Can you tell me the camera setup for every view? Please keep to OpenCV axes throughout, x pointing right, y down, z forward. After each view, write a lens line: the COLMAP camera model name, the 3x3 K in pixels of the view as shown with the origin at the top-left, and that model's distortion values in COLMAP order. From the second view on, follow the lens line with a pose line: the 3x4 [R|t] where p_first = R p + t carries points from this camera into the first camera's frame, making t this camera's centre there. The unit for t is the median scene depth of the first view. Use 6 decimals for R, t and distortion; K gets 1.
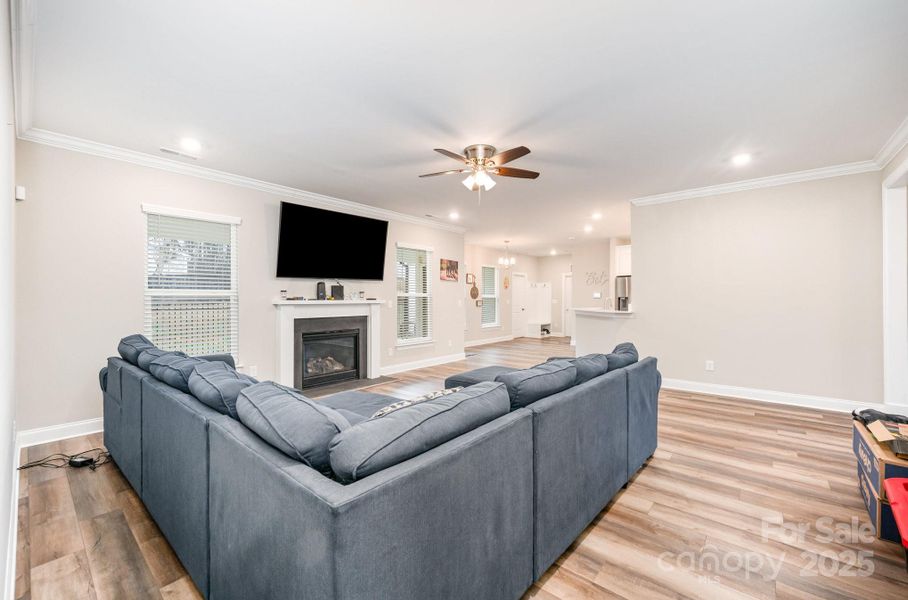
lens RADIAL K [[366.6, 0, 458.5], [0, 366.6, 297.7], [0, 0, 1]] dist [0.001026, -0.000143]
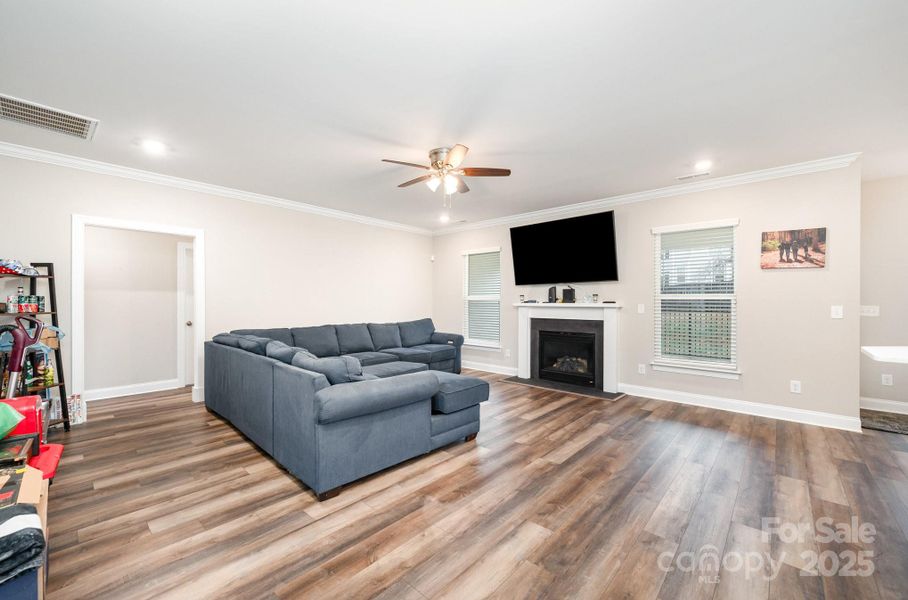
lens RADIAL K [[365.2, 0, 457.2], [0, 365.2, 300.2], [0, 0, 1]] dist [-0.001284, 0.000328]
pose [[-0.034558, -0.002906, -0.999398, 0.585445], [0.000177, 0.999996, -0.002914, 0.001025], [0.999403, -0.000278, -0.034557, 0.593516]]
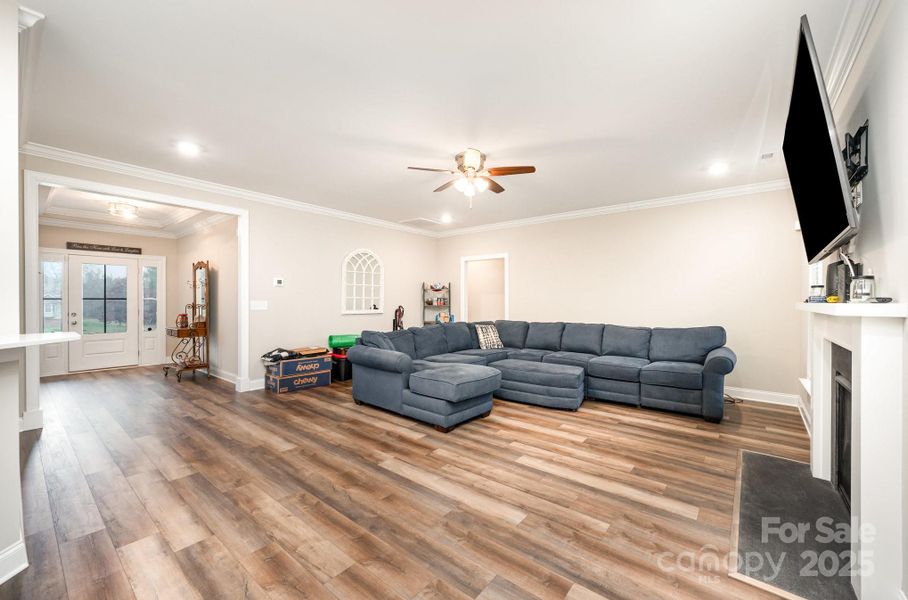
lens RADIAL K [[362.6, 0, 456.4], [0, 362.6, 301.4], [0, 0, 1]] dist [-0.002065, 0.000025]
pose [[-0.999881, -0.003162, -0.015083, 0.062085], [-0.003179, 0.999994, 0.001102, 0.004621], [0.015079, 0.001150, -0.999886, 1.121750]]
